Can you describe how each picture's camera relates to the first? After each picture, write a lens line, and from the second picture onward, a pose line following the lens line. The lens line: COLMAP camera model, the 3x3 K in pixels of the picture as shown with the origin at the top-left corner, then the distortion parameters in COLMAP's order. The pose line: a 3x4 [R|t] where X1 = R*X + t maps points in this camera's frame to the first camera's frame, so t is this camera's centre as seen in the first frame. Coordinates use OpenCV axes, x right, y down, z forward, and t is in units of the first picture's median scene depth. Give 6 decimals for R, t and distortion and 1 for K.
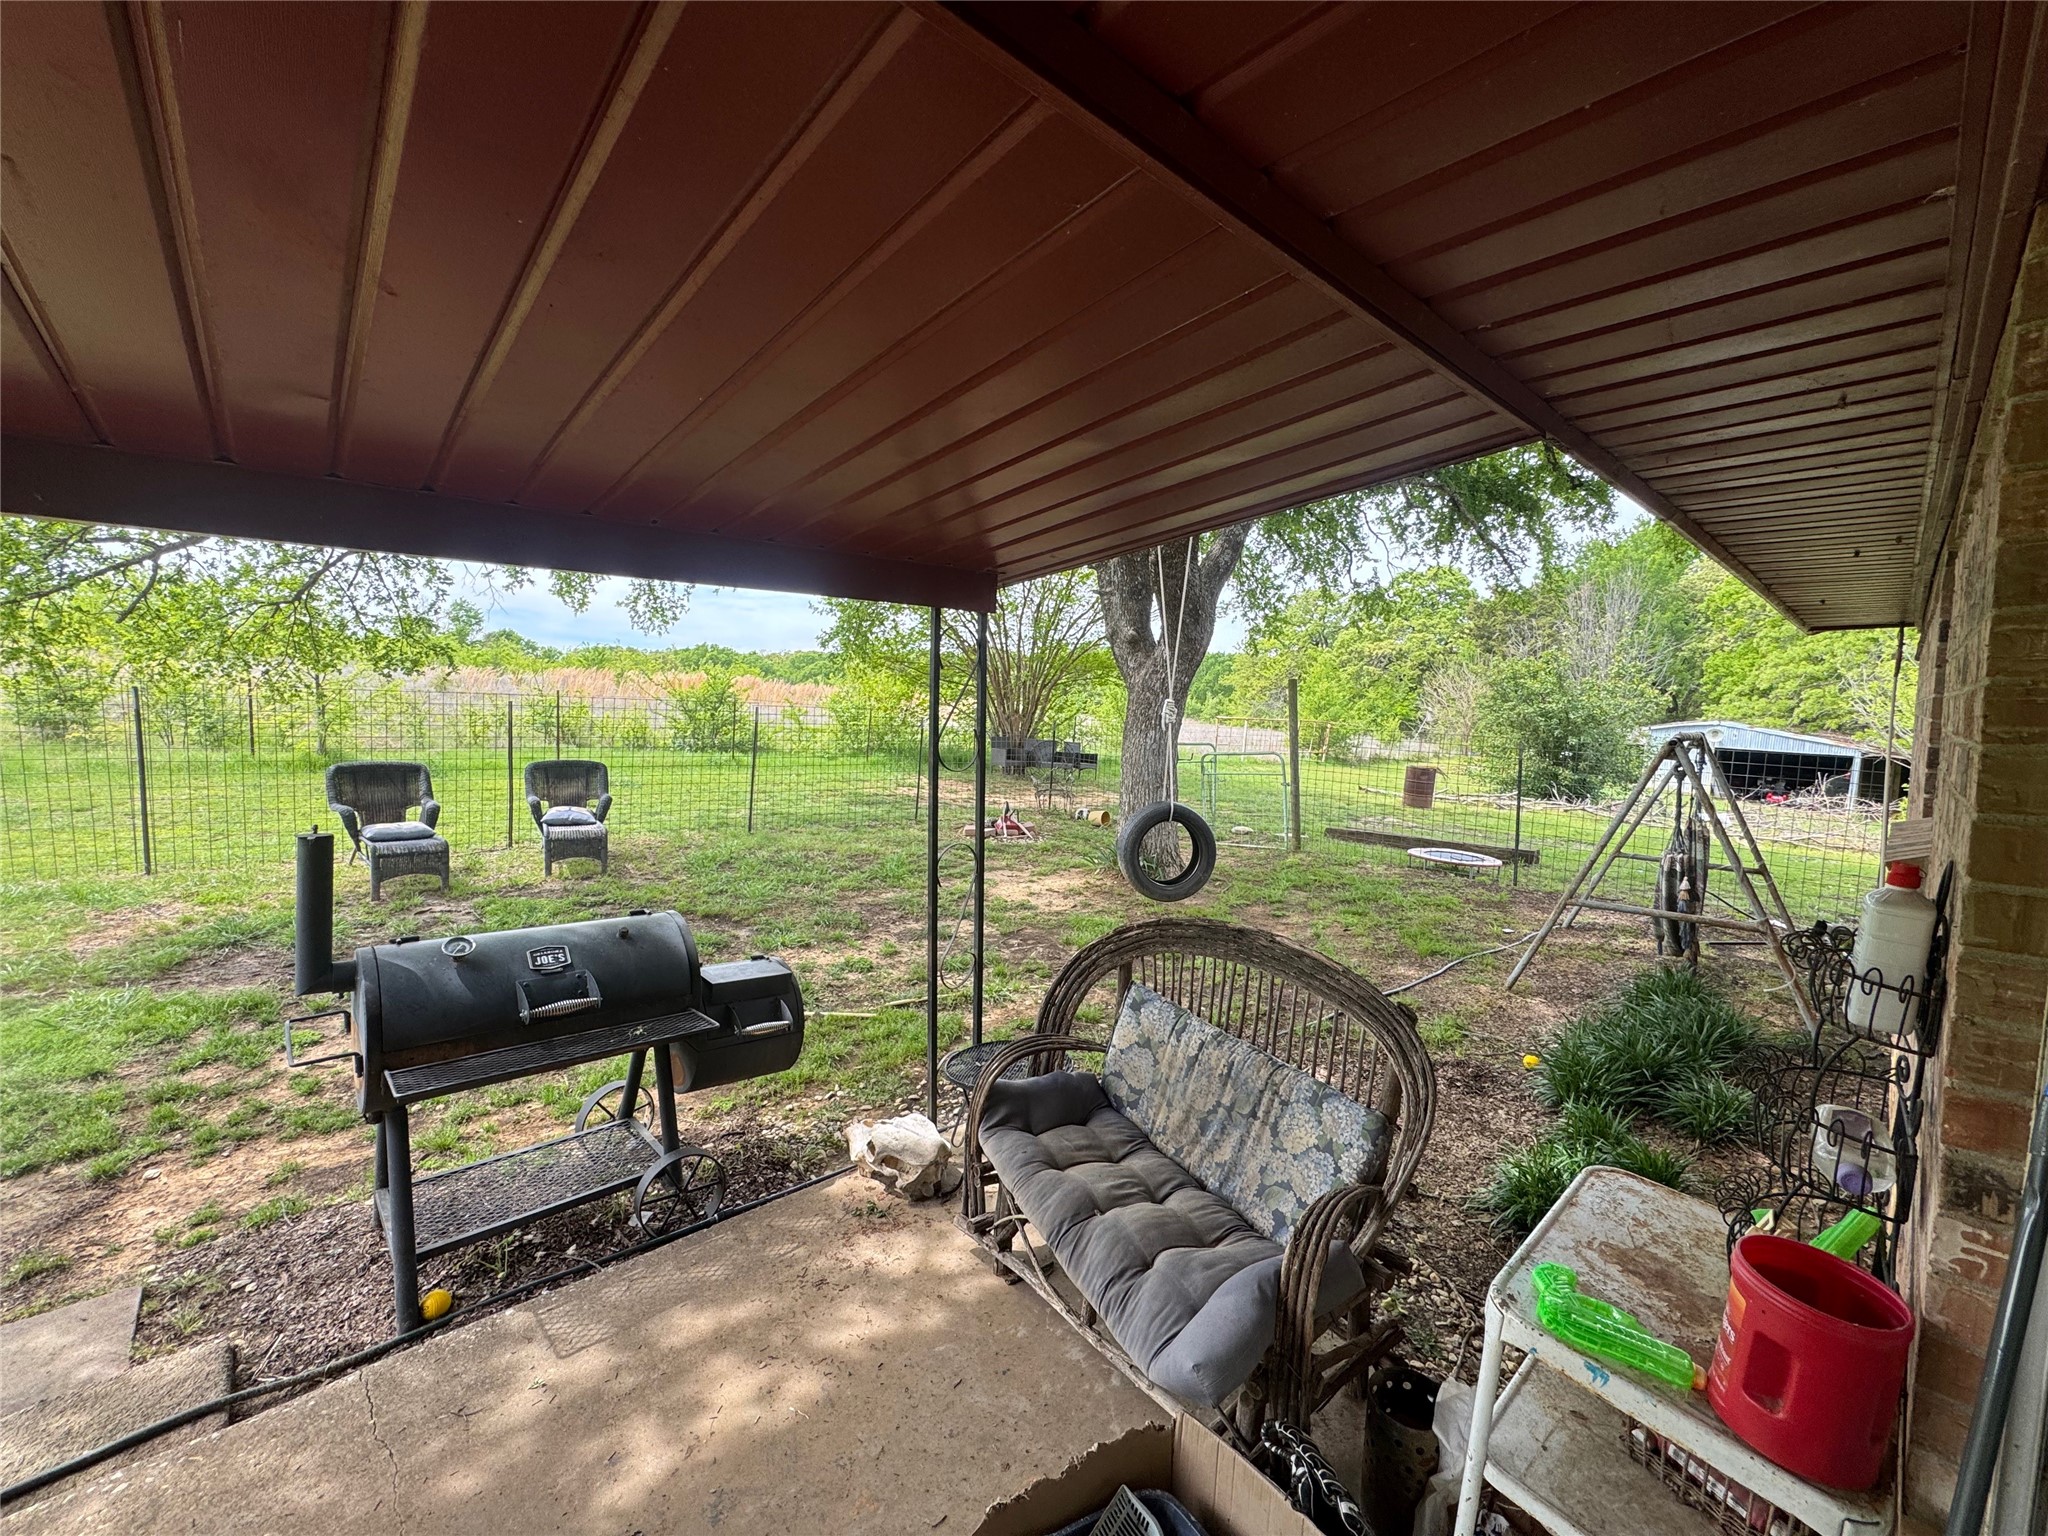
lens RADIAL K [[824.4, 0, 1021.2], [0, 824.4, 770.6], [0, 0, 1]] dist [0.000155, 0.000001]
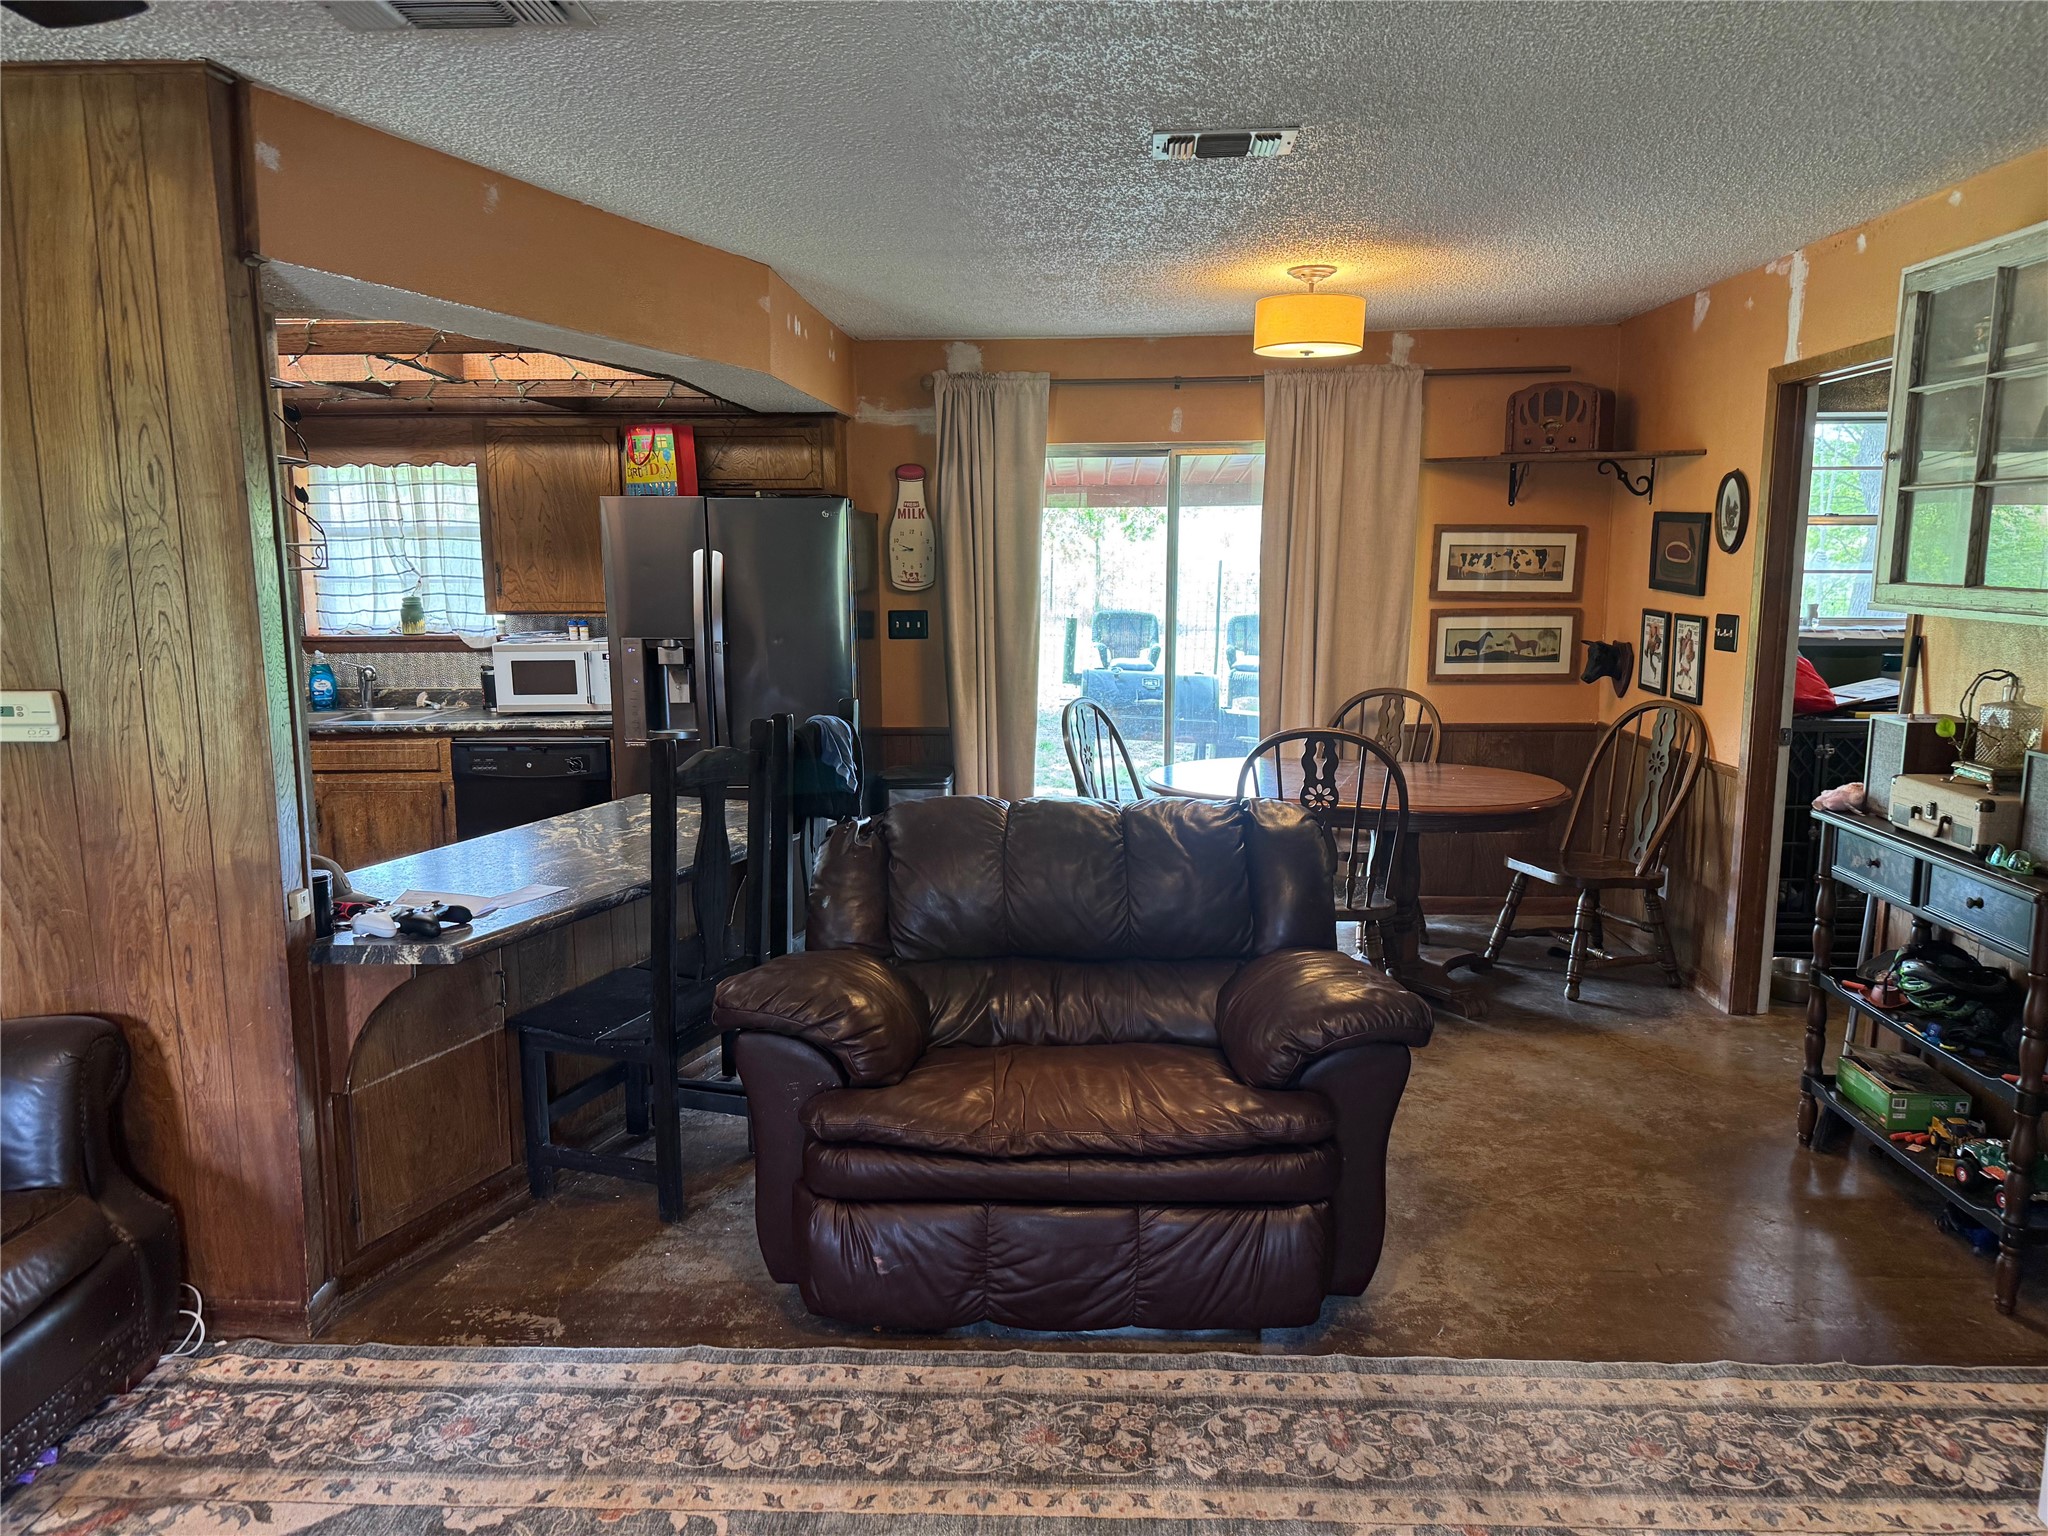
lens RADIAL K [[1432.4, 0, 1026.2], [0, 1432.4, 769.4], [0, 0, 1]] dist [0.020651, -0.024860]
pose [[0.719940, 0.086439, -0.688632, 0.615598], [-0.040861, 0.995772, 0.082274, 0.055129], [0.692832, -0.031094, 0.720428, -0.660273]]
